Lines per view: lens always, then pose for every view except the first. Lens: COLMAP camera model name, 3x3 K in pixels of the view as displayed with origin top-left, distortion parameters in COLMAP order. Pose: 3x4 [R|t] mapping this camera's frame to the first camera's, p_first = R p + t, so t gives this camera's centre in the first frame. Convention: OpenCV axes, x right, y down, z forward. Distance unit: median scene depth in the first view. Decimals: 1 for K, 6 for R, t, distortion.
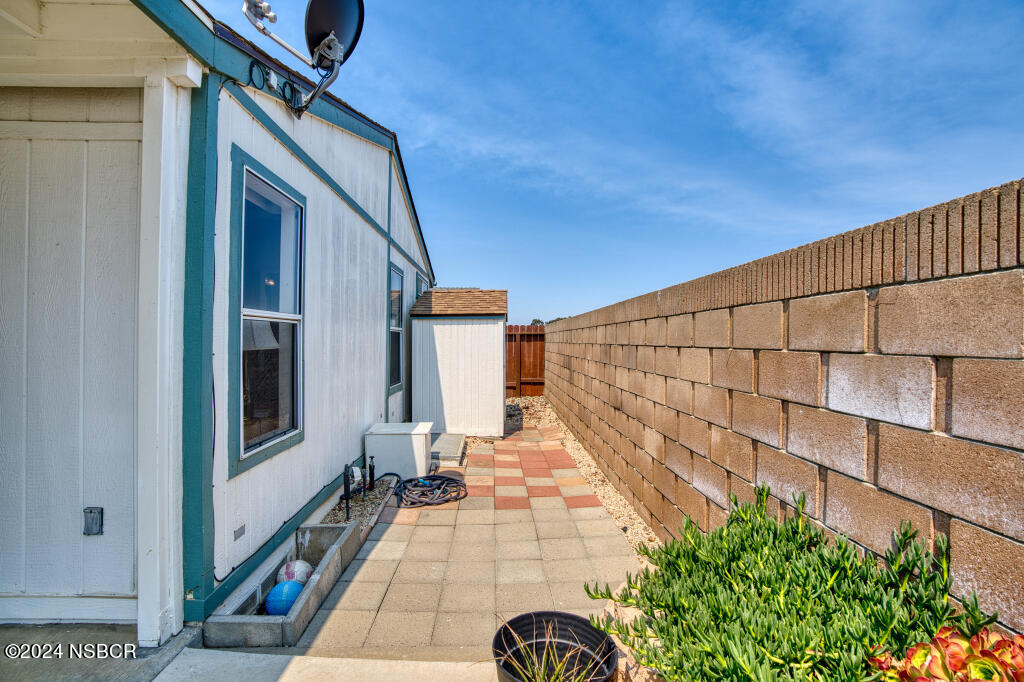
lens RADIAL K [[465.0, 0, 510.7], [0, 465.0, 339.1], [0, 0, 1]] dist [-0.000947, 0.001007]
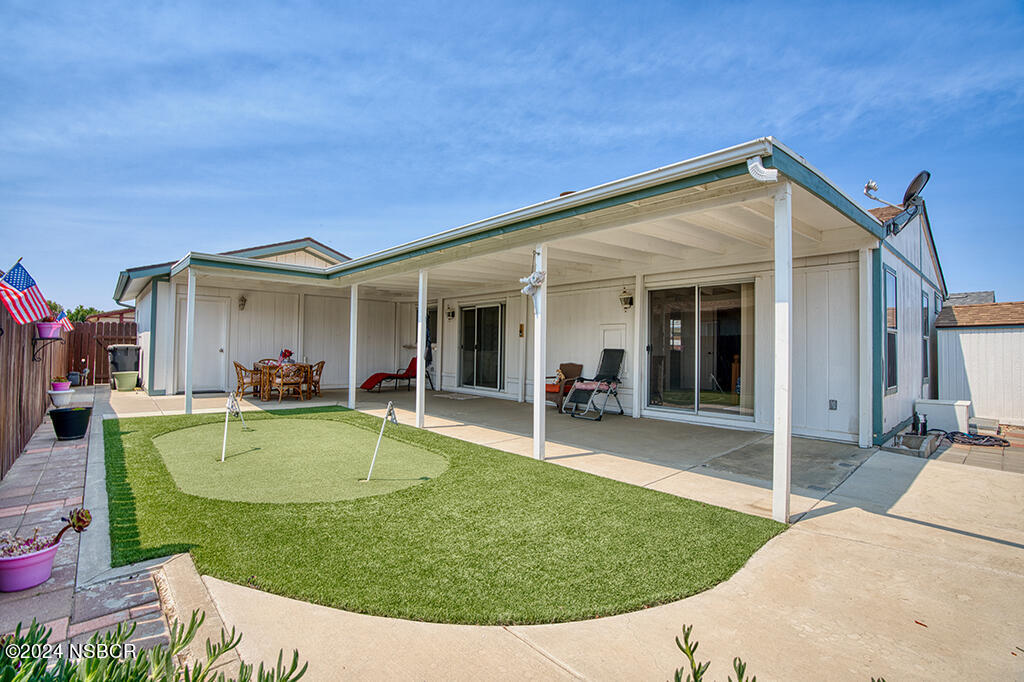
lens RADIAL K [[473.3, 0, 507.4], [0, 473.3, 339.3], [0, 0, 1]] dist [-0.001800, 0.000577]
pose [[0.654981, -0.008741, -0.755595, 0.001686], [-0.006961, 0.999821, -0.017600, 0.022129], [0.755613, 0.016787, 0.654803, -1.126602]]
